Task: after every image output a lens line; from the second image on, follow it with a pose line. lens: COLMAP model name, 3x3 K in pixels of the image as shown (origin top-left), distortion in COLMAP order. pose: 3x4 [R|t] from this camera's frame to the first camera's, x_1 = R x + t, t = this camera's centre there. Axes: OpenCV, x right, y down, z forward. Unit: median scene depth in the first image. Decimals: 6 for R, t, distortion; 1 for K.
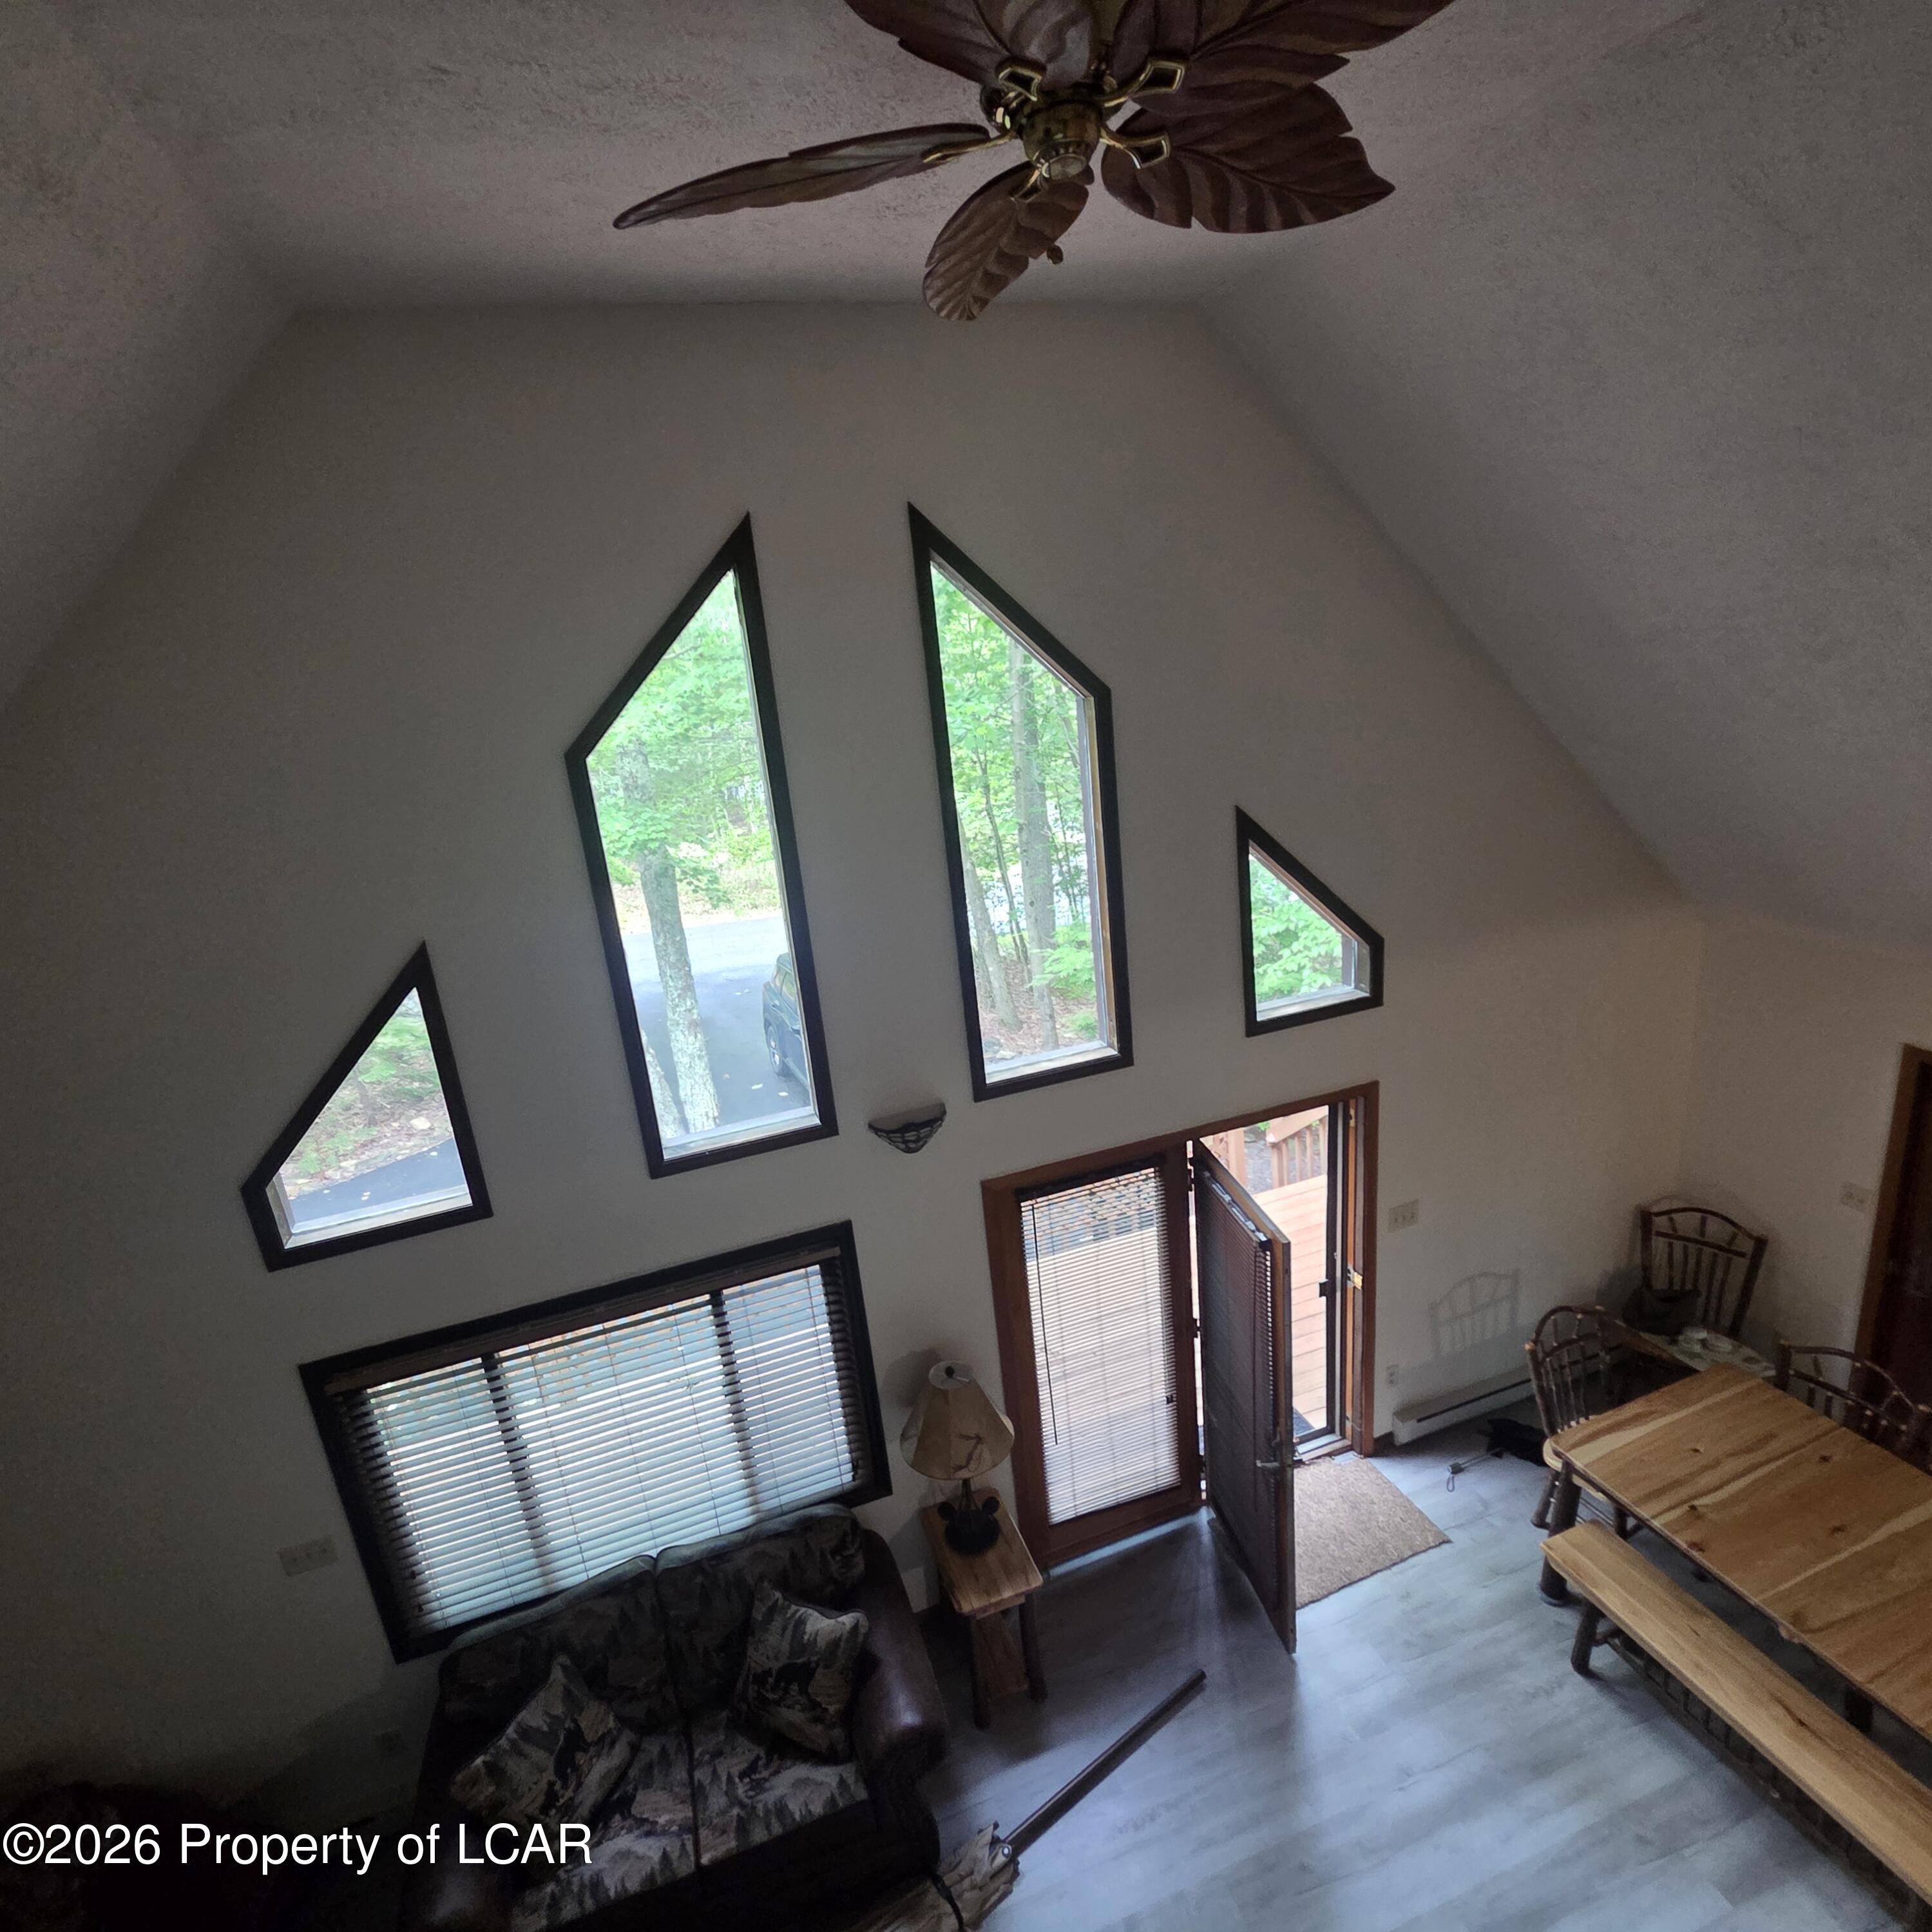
lens RADIAL K [[1061.6, 0, 956.5], [0, 1061.6, 974.1], [0, 0, 1]] dist [0.005501, -0.001791]
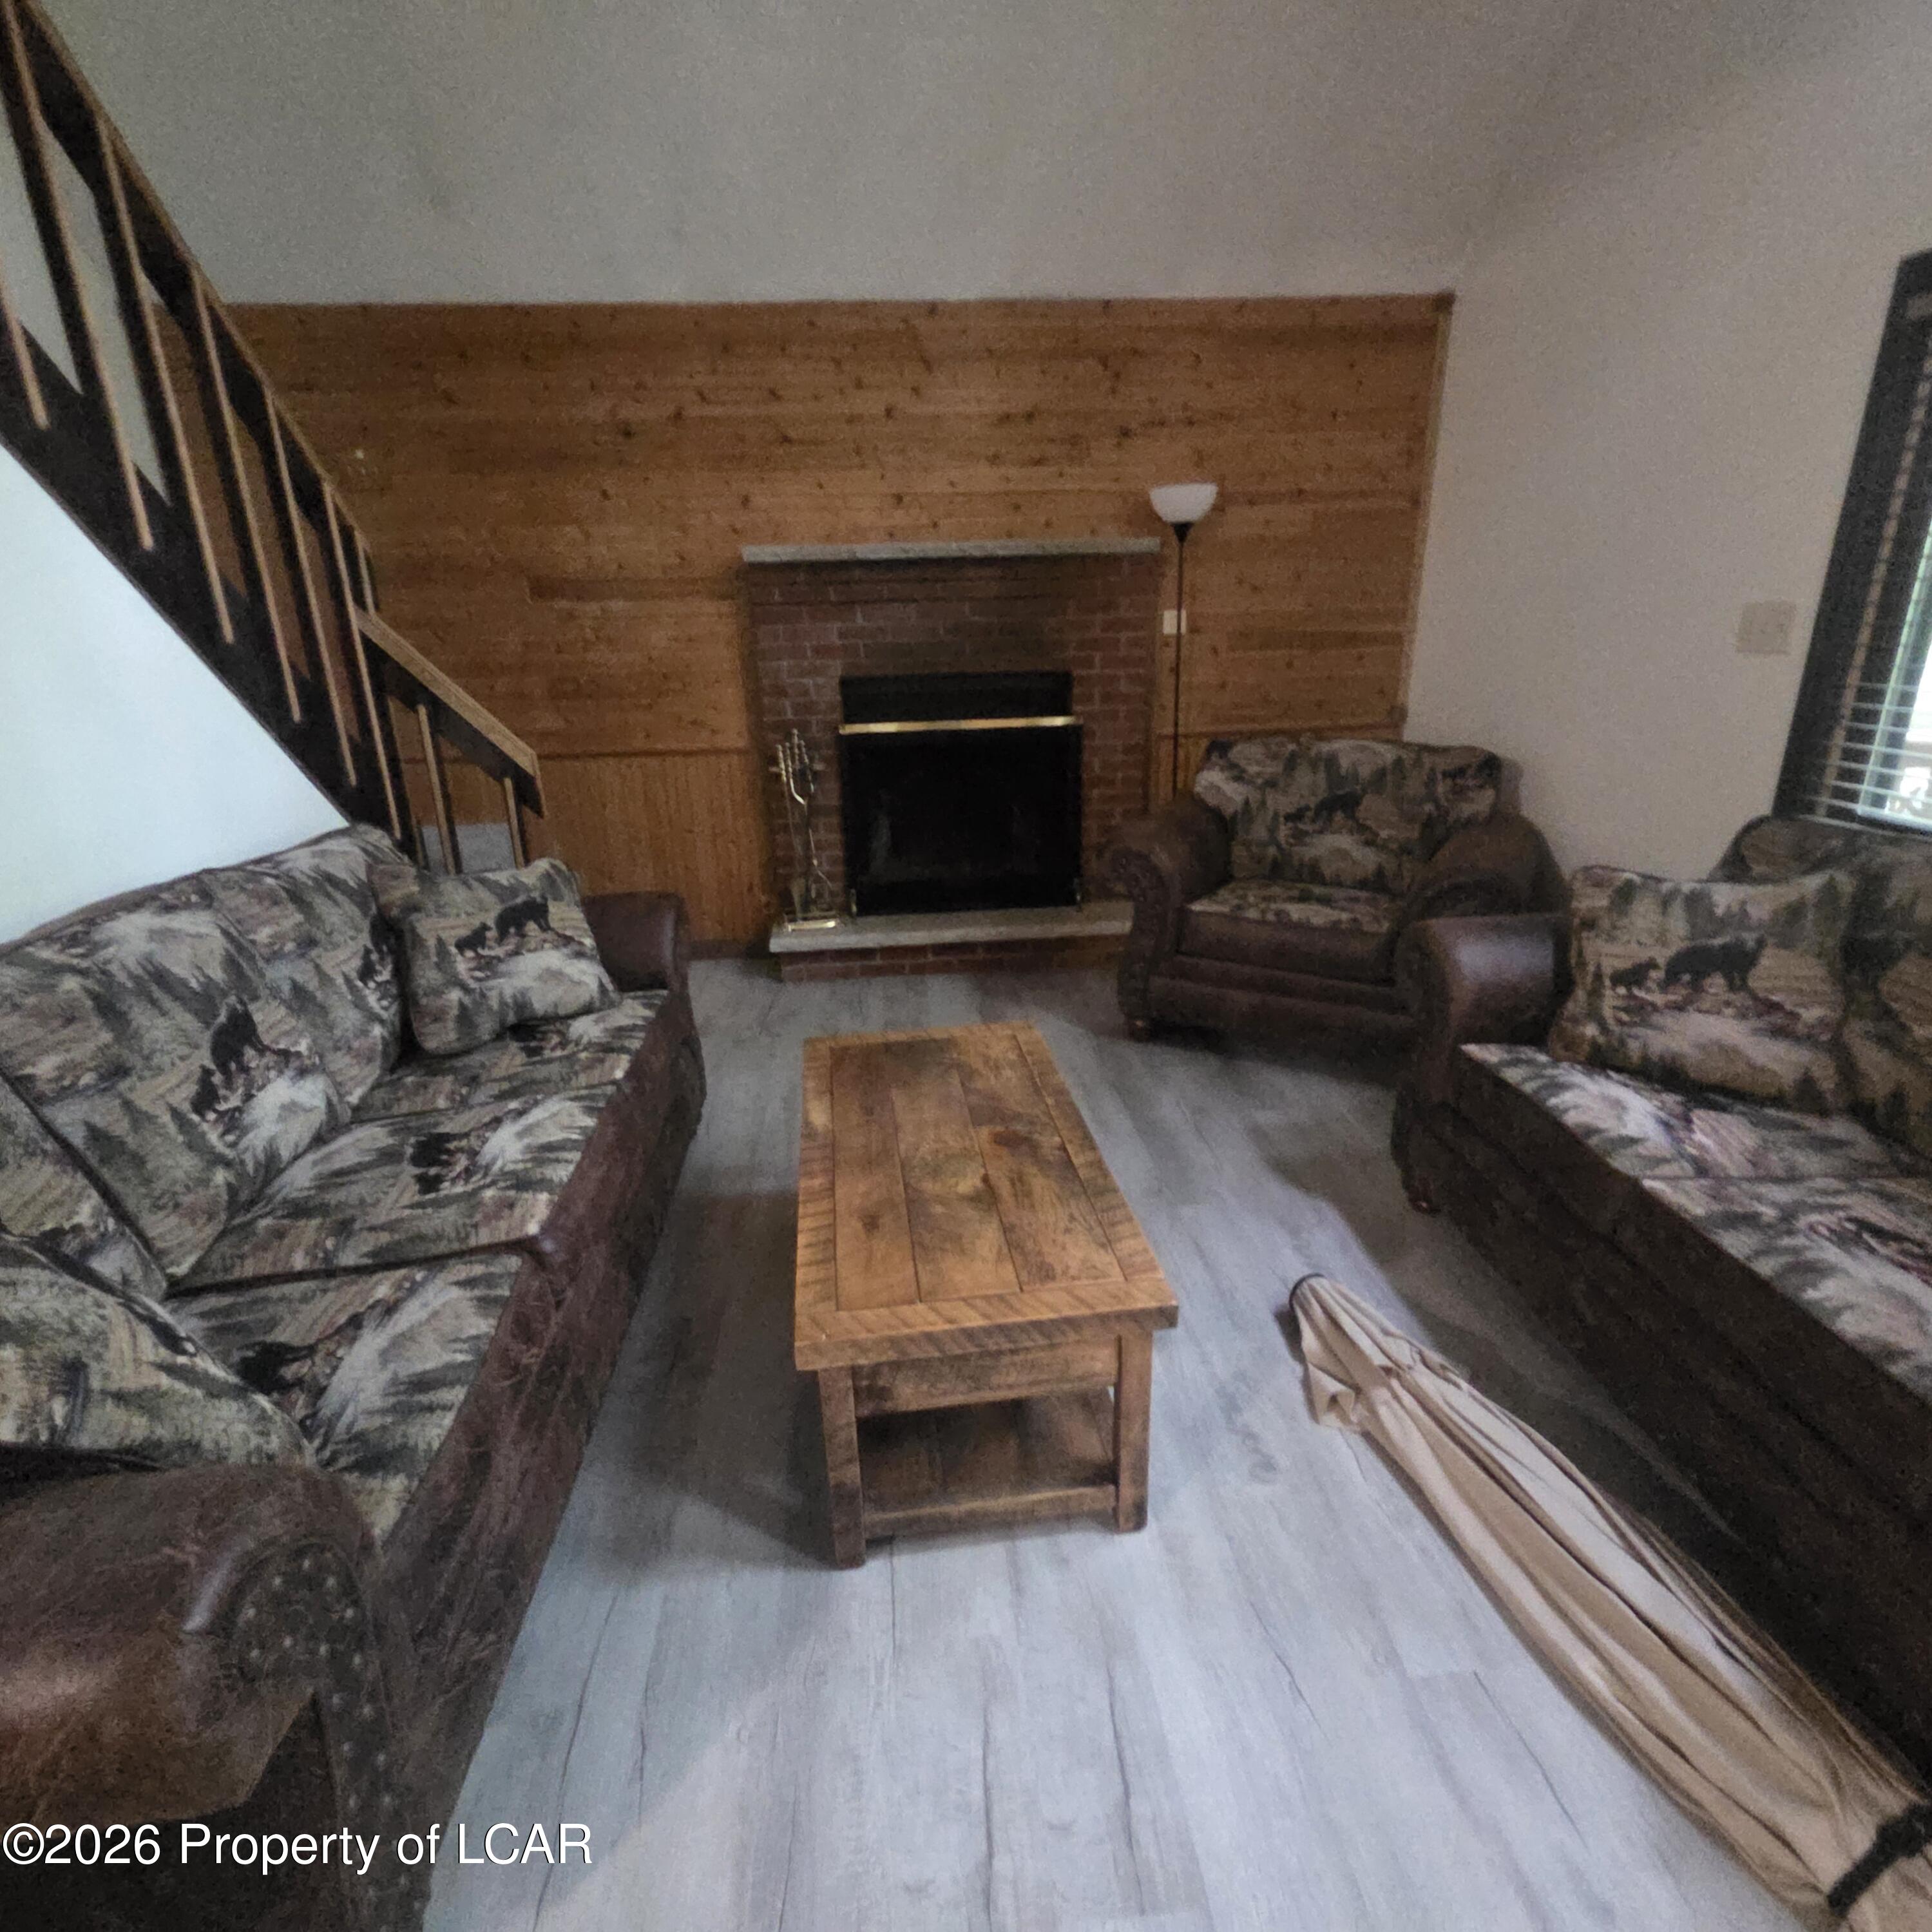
lens RADIAL K [[1041.3, 0, 959.0], [0, 1041.3, 962.0], [0, 0, 1]] dist [-0.001003, -0.000927]
pose [[-0.246195, 0.424196, -0.871462, 0.201454], [-0.231195, 0.847479, 0.477837, 0.487446], [0.941242, 0.319118, -0.110573, 0.595425]]
